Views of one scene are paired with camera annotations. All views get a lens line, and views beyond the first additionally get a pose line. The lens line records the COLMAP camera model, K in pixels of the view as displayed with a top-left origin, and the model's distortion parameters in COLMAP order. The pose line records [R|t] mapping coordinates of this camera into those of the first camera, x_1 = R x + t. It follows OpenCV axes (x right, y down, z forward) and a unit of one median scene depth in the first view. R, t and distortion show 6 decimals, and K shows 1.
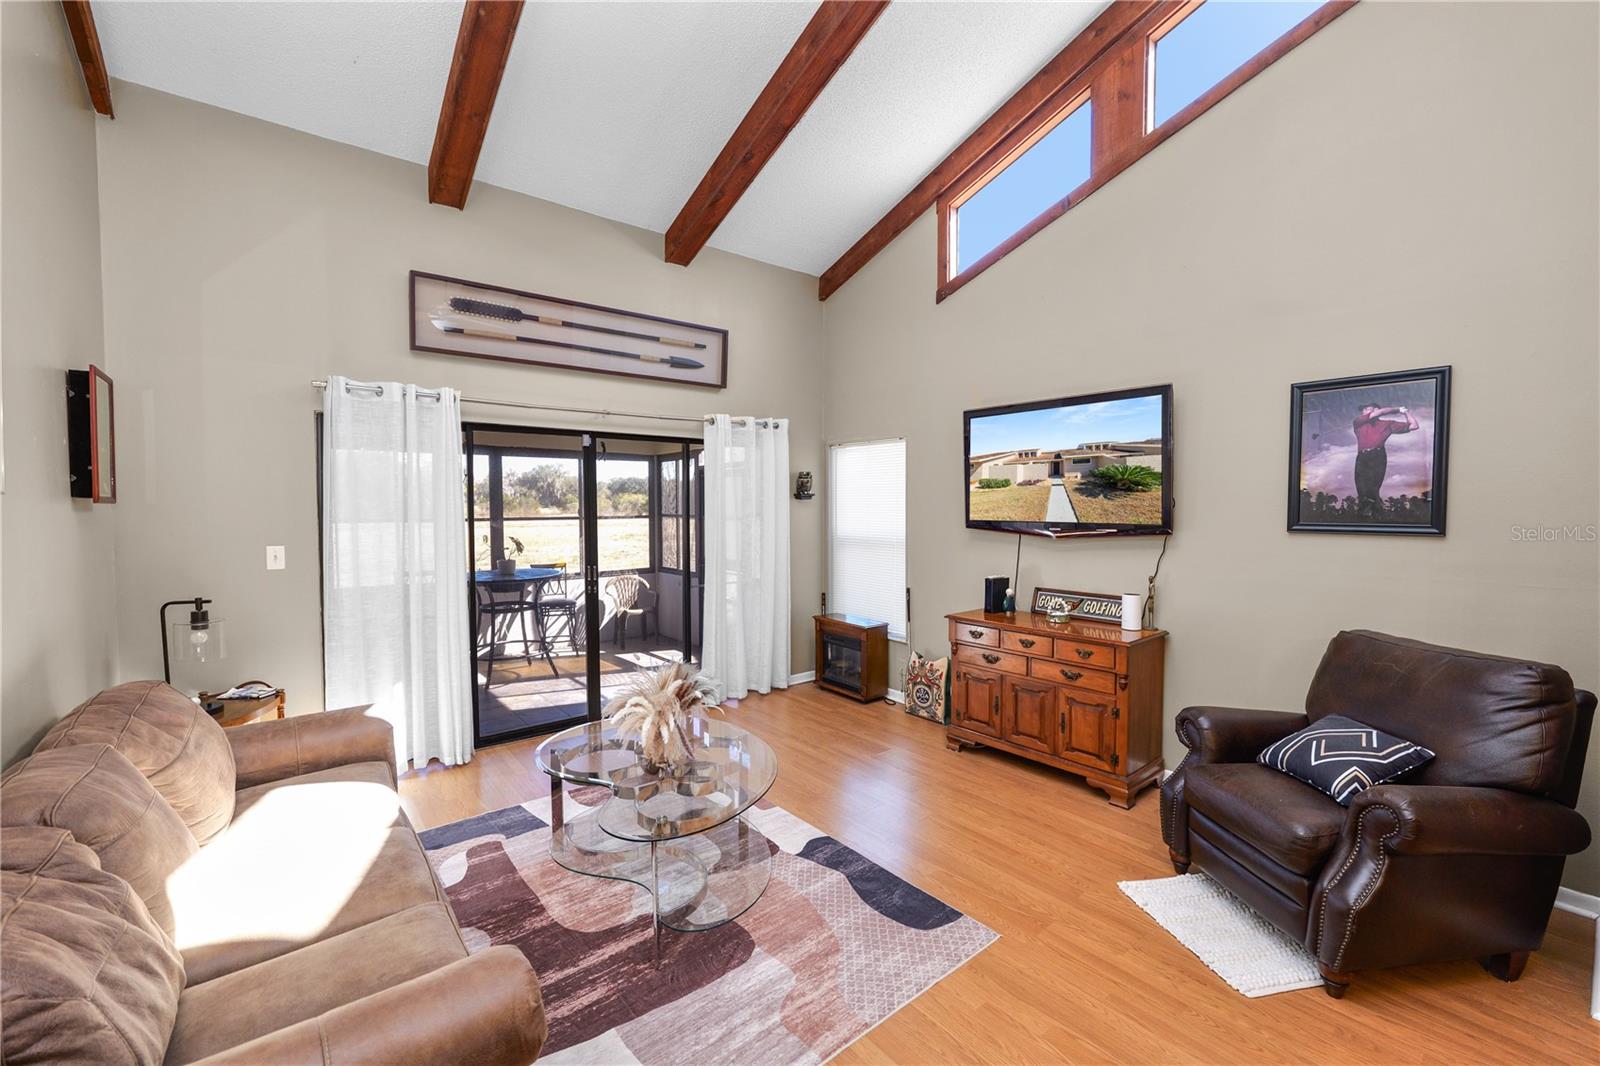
lens RADIAL K [[653.1, 0, 798.0], [0, 653.1, 529.0], [0, 0, 1]] dist [-0.012022, 0.001069]
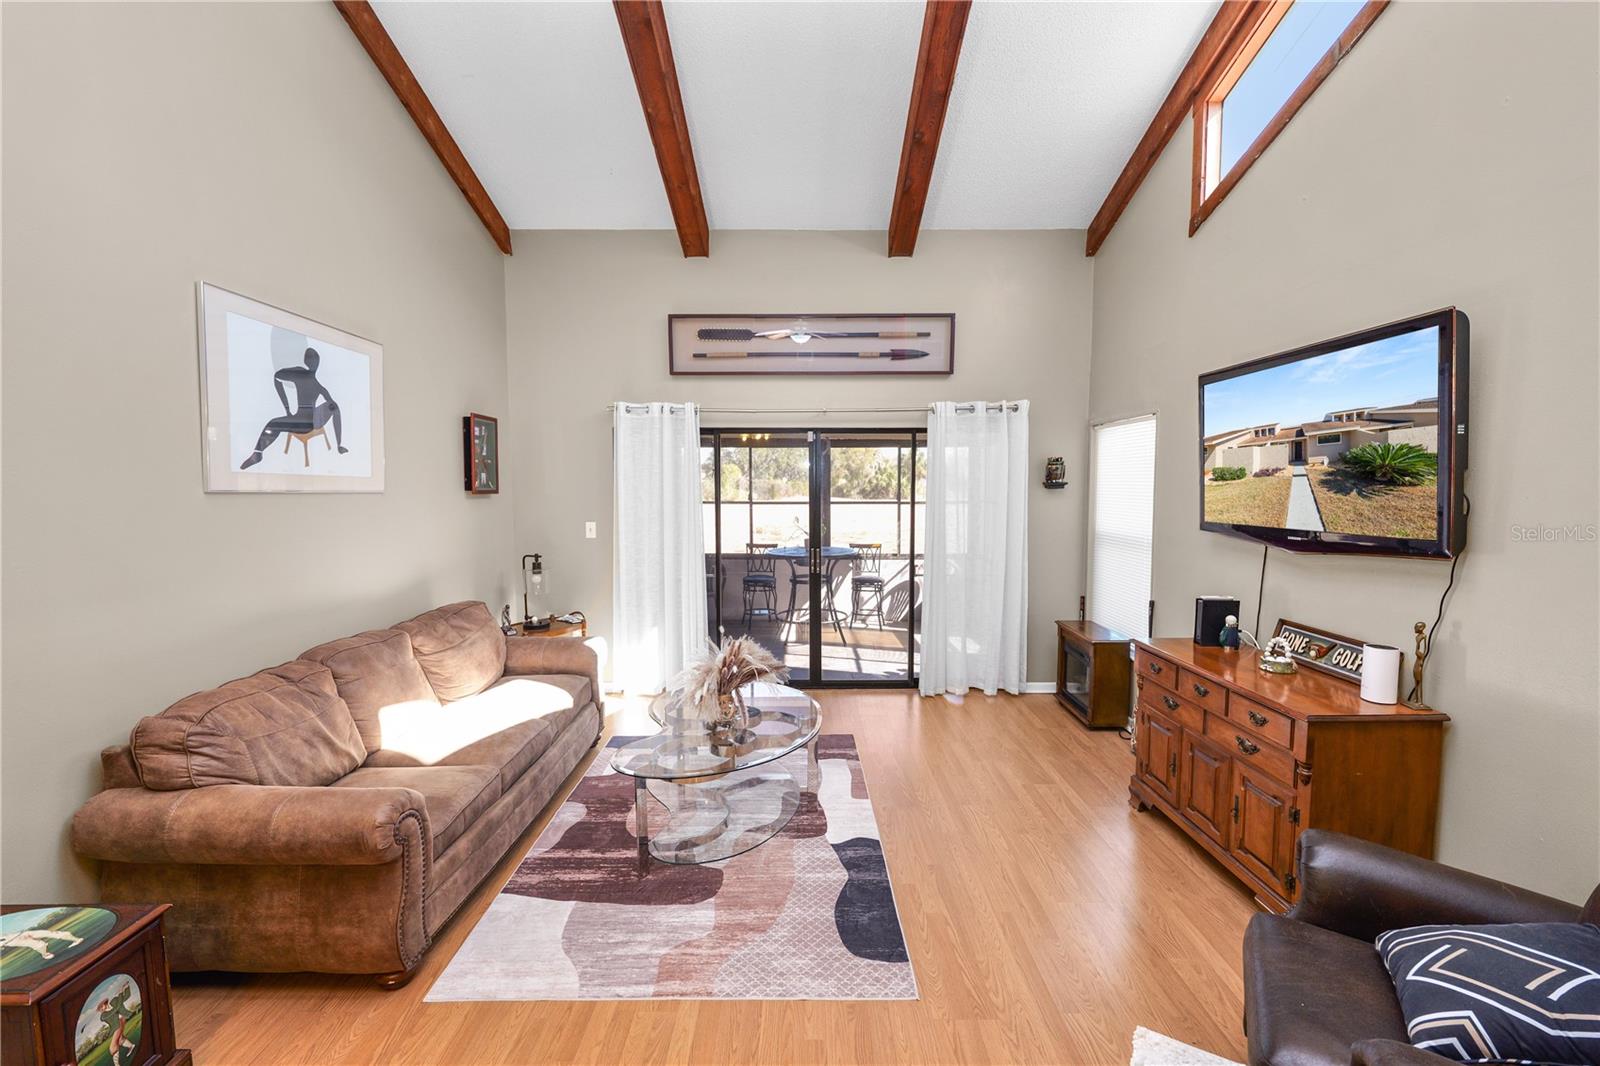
lens RADIAL K [[650.8, 0, 798.6], [0, 650.8, 531.9], [0, 0, 1]] dist [-0.014210, 0.001517]
pose [[0.776164, 0.046697, -0.628800, 0.434532], [-0.025059, 0.998750, 0.043240, -0.024050], [0.630033, -0.017805, 0.776364, 0.140834]]
